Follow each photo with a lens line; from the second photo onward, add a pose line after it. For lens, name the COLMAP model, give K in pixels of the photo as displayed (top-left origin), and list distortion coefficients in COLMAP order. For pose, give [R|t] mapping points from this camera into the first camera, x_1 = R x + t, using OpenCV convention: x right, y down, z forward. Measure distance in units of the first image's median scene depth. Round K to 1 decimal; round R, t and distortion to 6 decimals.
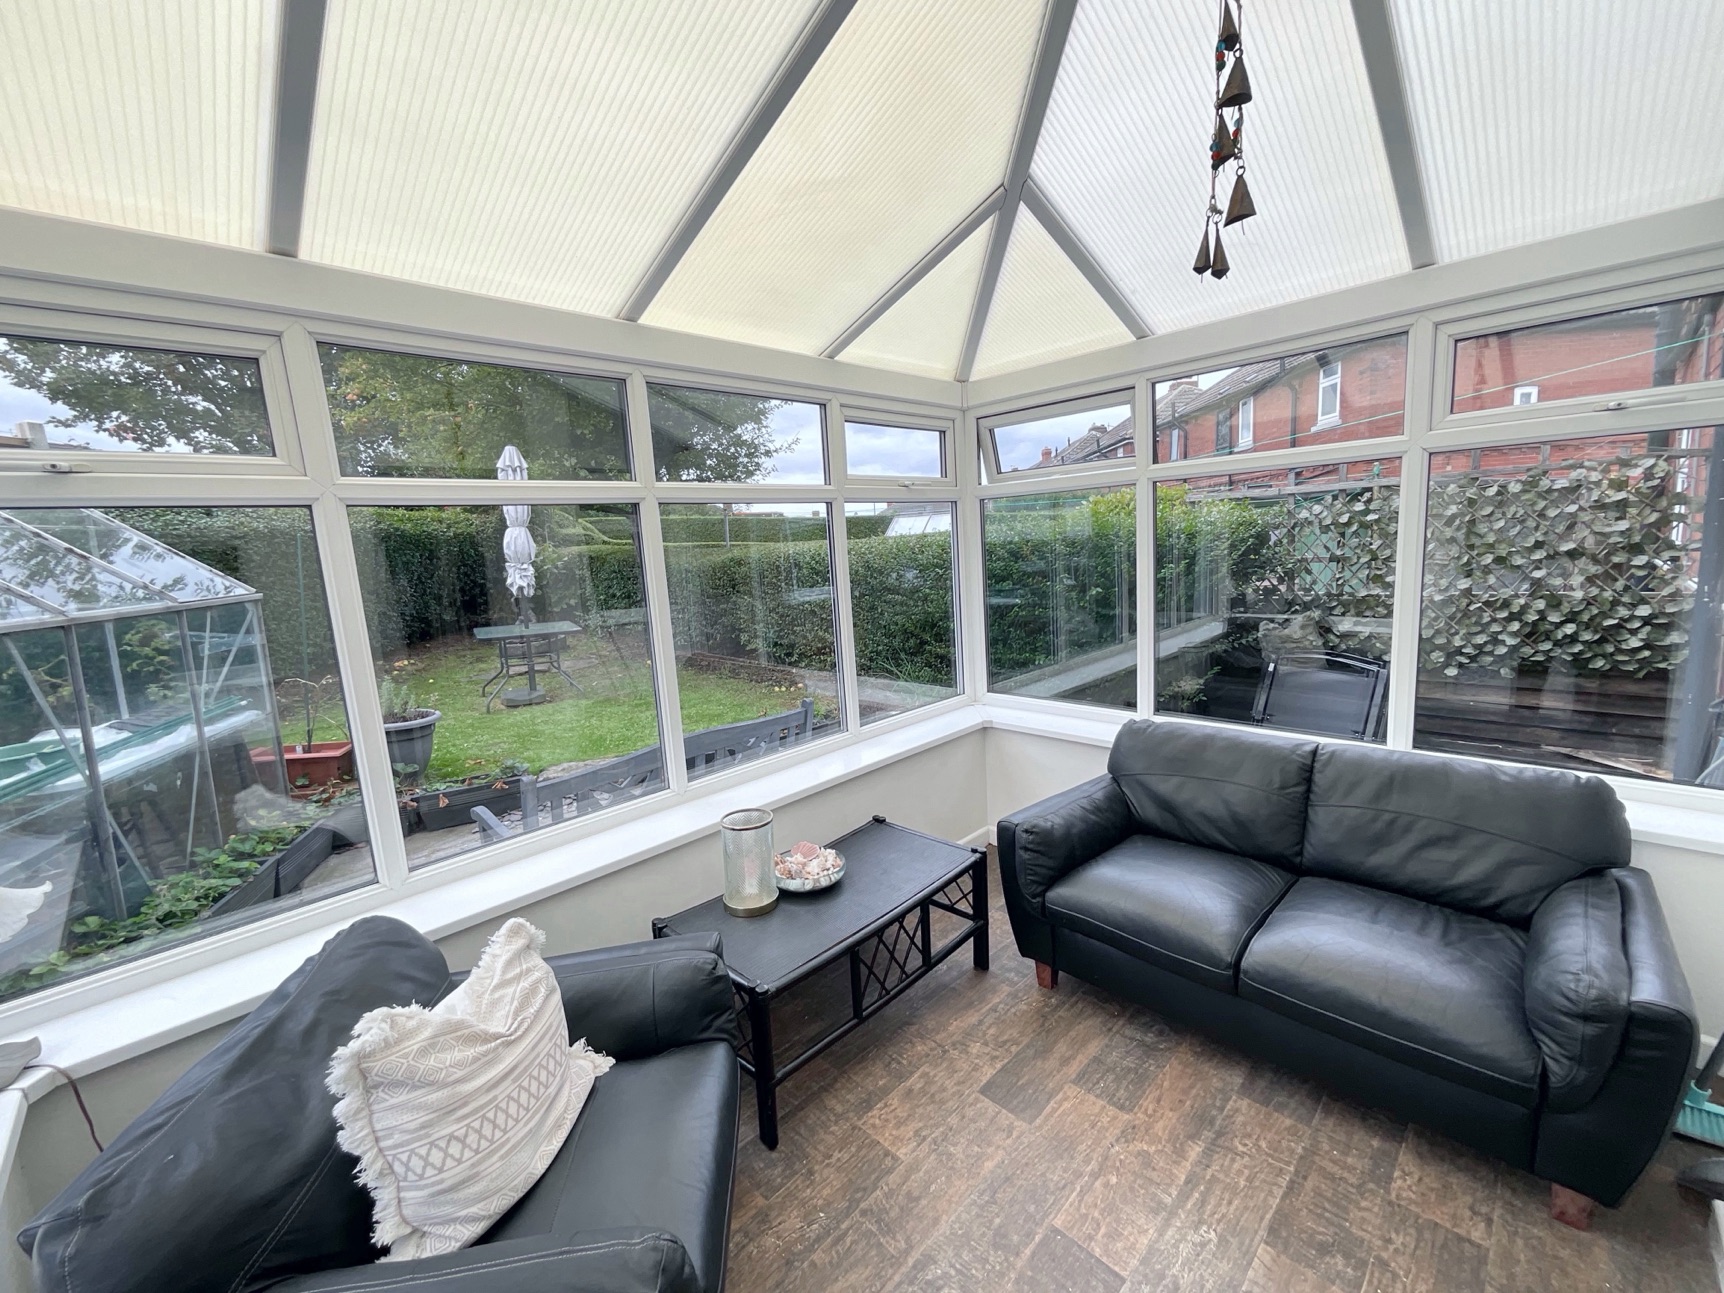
lens RADIAL K [[700.1, 0, 862.0], [0, 700.1, 646.5], [0, 0, 1]] dist [-0.011724, 0.008988]
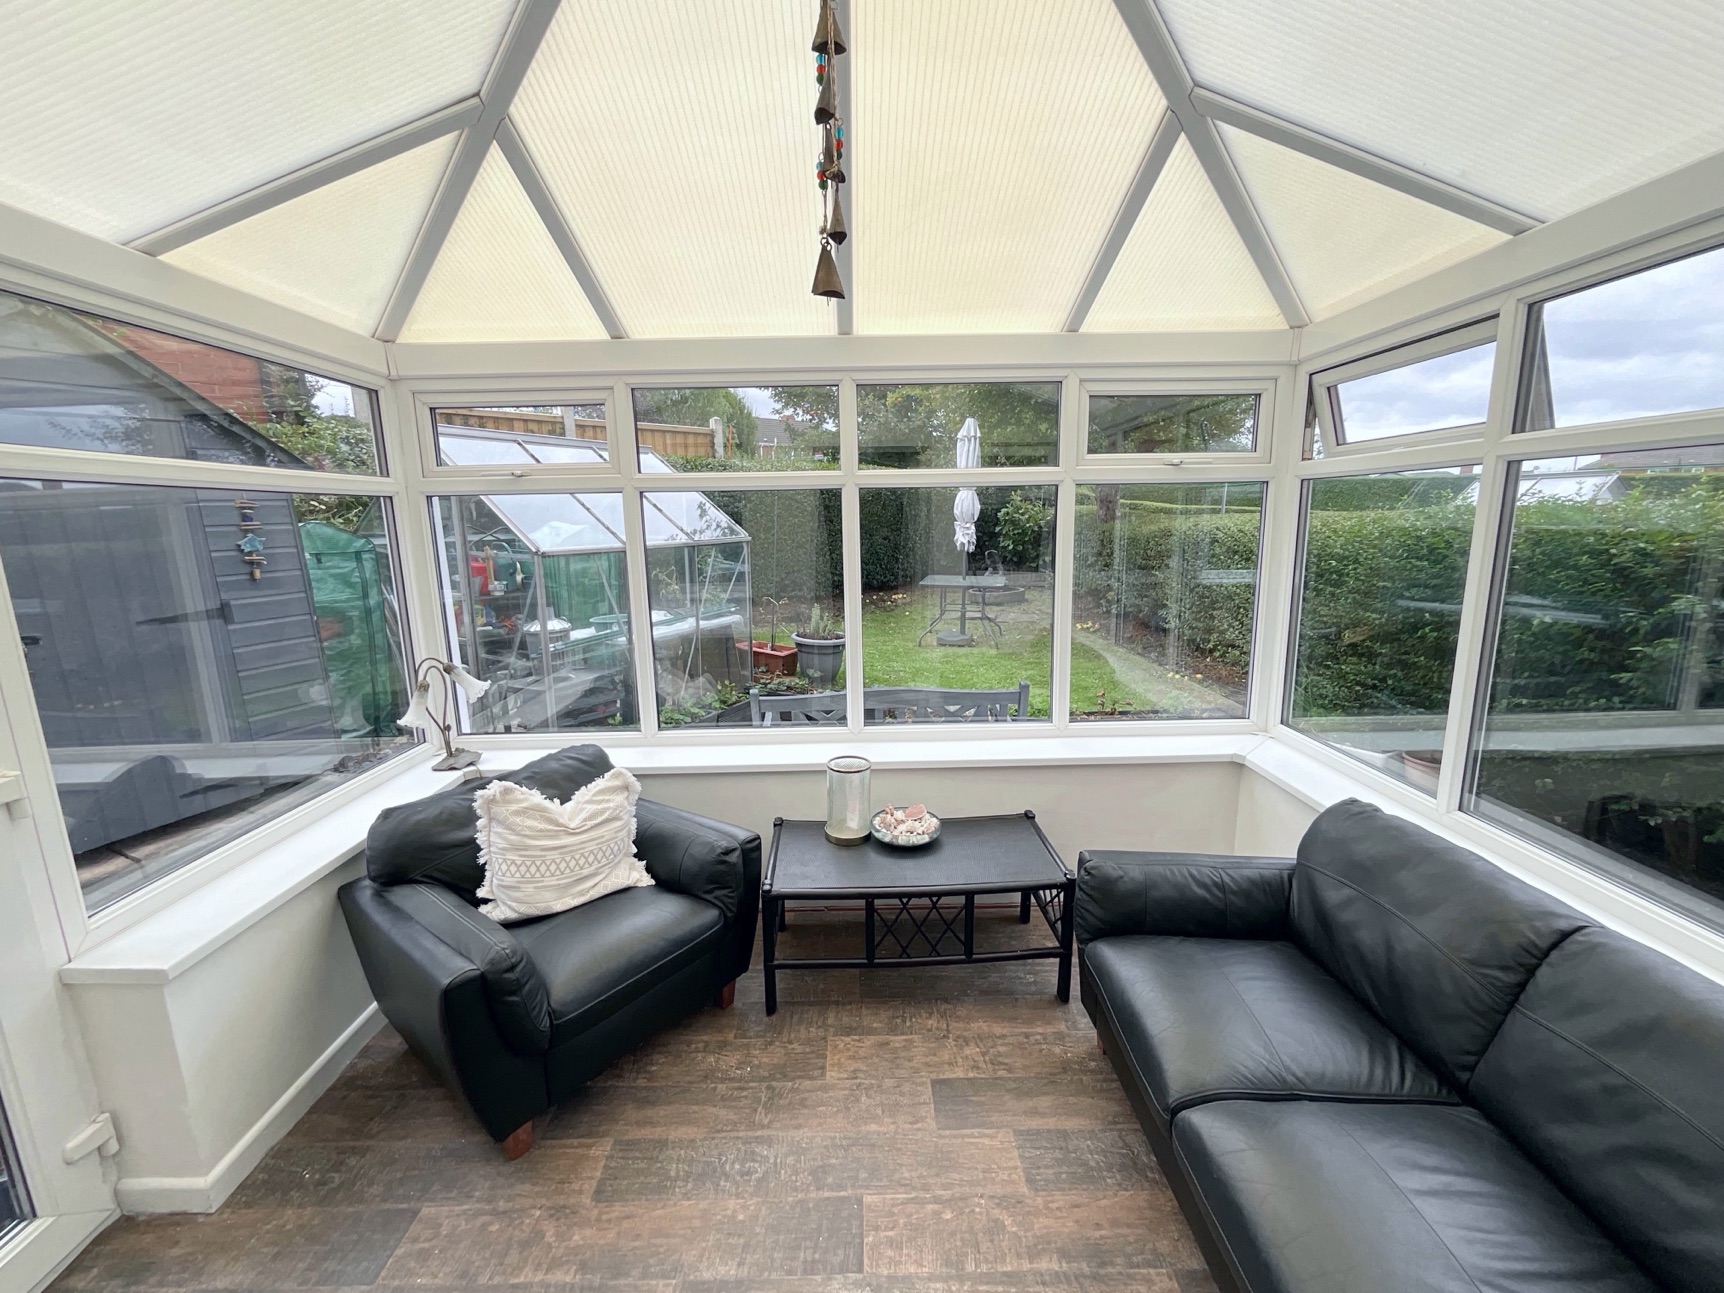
lens RADIAL K [[700.1, 0, 862.0], [0, 700.1, 646.5], [0, 0, 1]] dist [-0.011724, 0.008988]
pose [[0.716852, 0.173199, -0.675371, 0.581409], [-0.130229, 0.984869, 0.114342, -0.080939], [0.684955, 0.005986, 0.728561, 0.151796]]
